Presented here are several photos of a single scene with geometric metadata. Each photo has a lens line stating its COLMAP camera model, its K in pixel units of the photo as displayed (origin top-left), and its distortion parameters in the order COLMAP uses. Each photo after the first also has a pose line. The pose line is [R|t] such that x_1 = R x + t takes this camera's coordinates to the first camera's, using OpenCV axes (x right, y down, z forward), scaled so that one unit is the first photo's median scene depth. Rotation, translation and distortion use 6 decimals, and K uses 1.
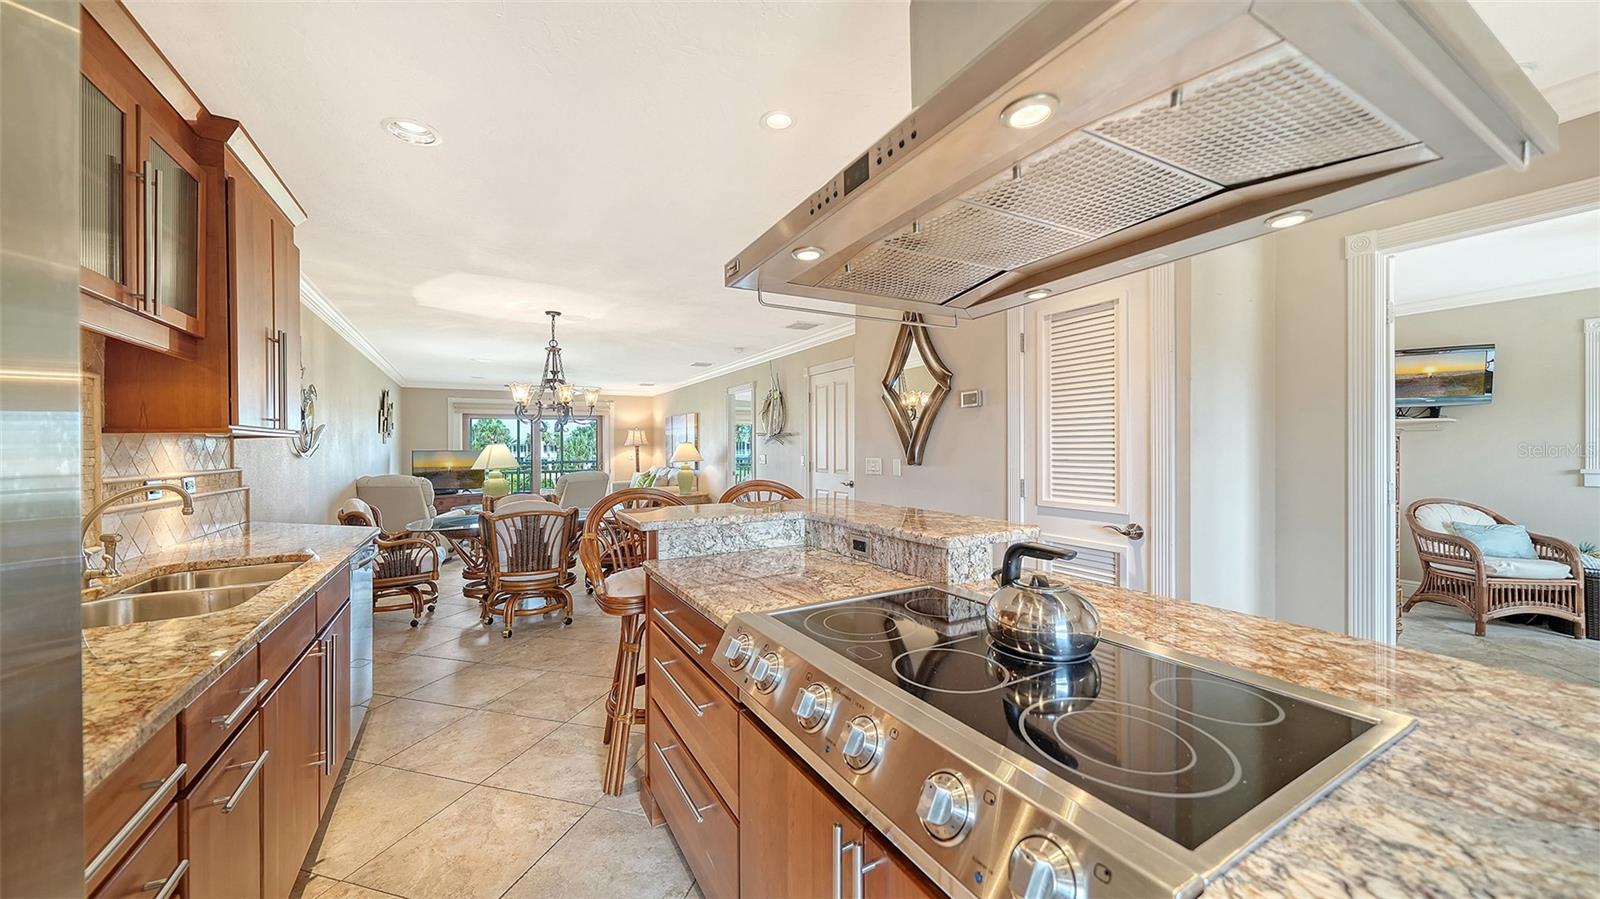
lens RADIAL K [[558.1, 0, 797.1], [0, 558.1, 445.3], [0, 0, 1]] dist [-0.006456, -0.000413]
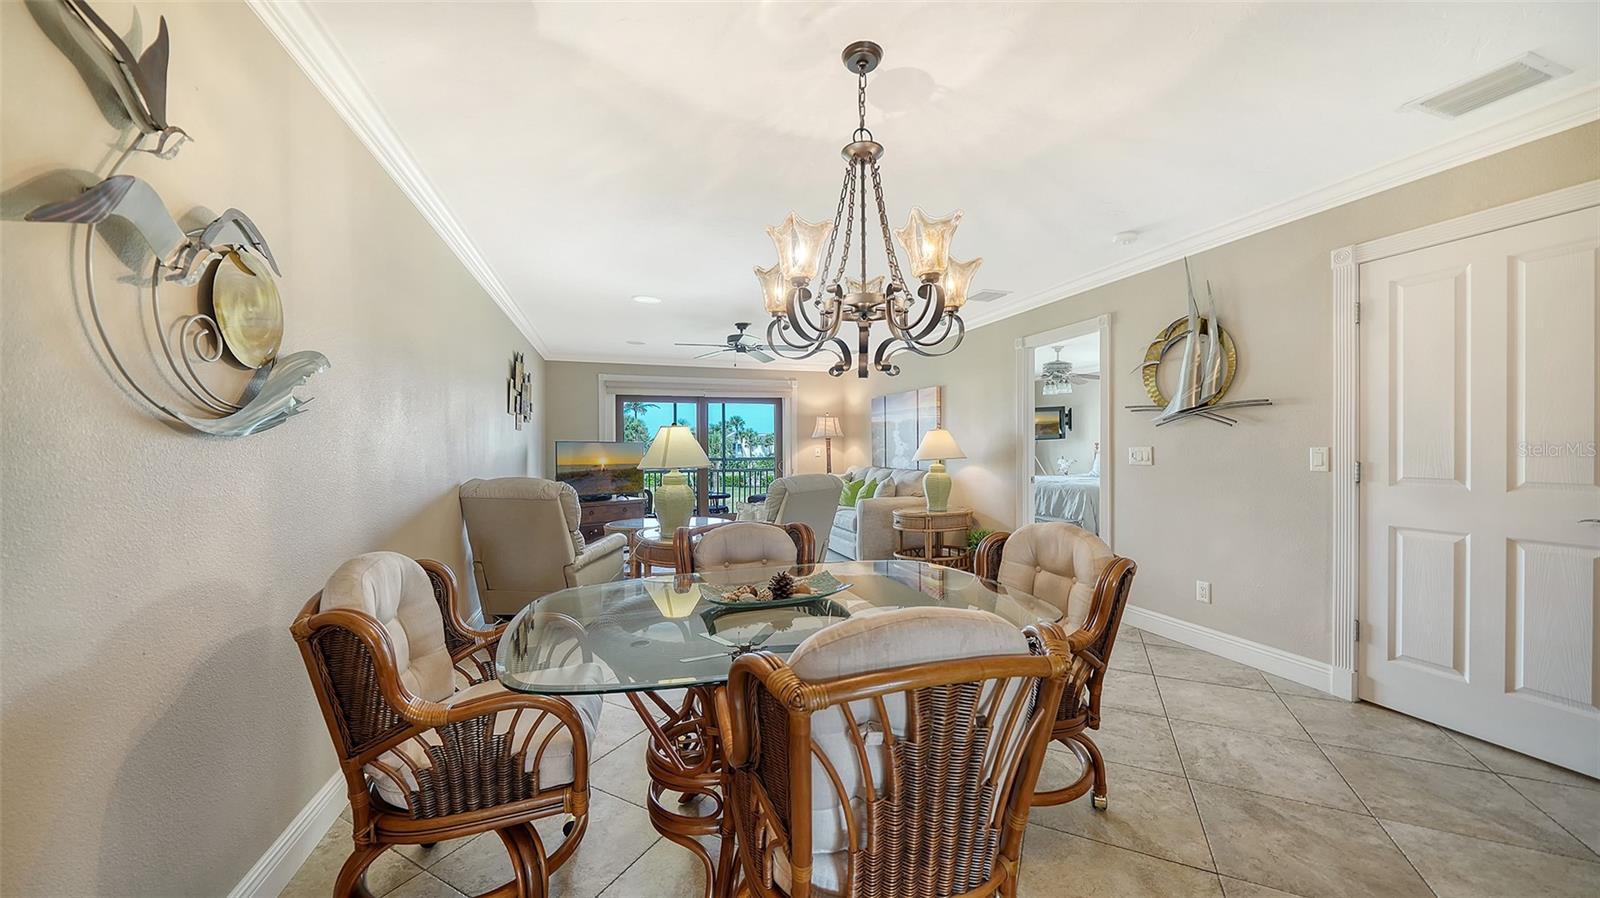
lens RADIAL K [[558.1, 0, 796.4], [0, 558.1, 443.3], [0, 0, 1]] dist [-0.006456, -0.000413]
pose [[0.977331, 0.002442, -0.211702, -0.241217], [-0.002912, 0.999994, -0.001905, 0.013448], [0.211696, 0.002479, 0.977332, 0.373467]]
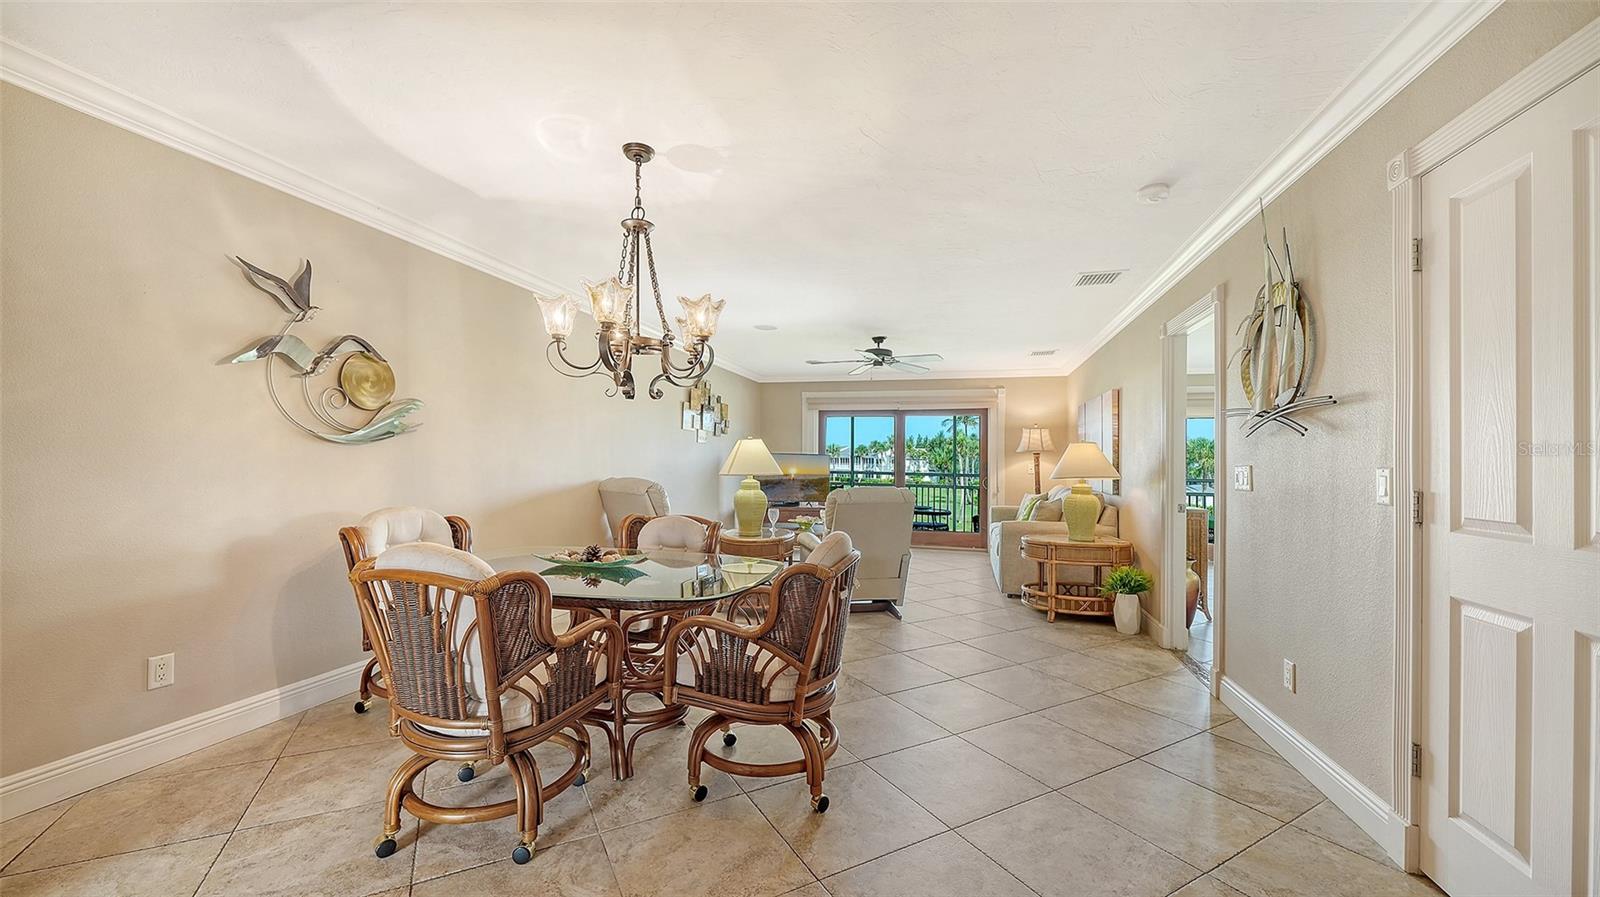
lens RADIAL K [[593.2, 0, 782.7], [0, 593.2, 452.2], [0, 0, 1]] dist [-0.006836, 0.000038]
pose [[0.687651, 0.009006, -0.725986, 0.013851], [-0.018981, 0.999804, -0.005576, 0.014108], [0.725794, 0.017614, 0.687687, 0.442504]]
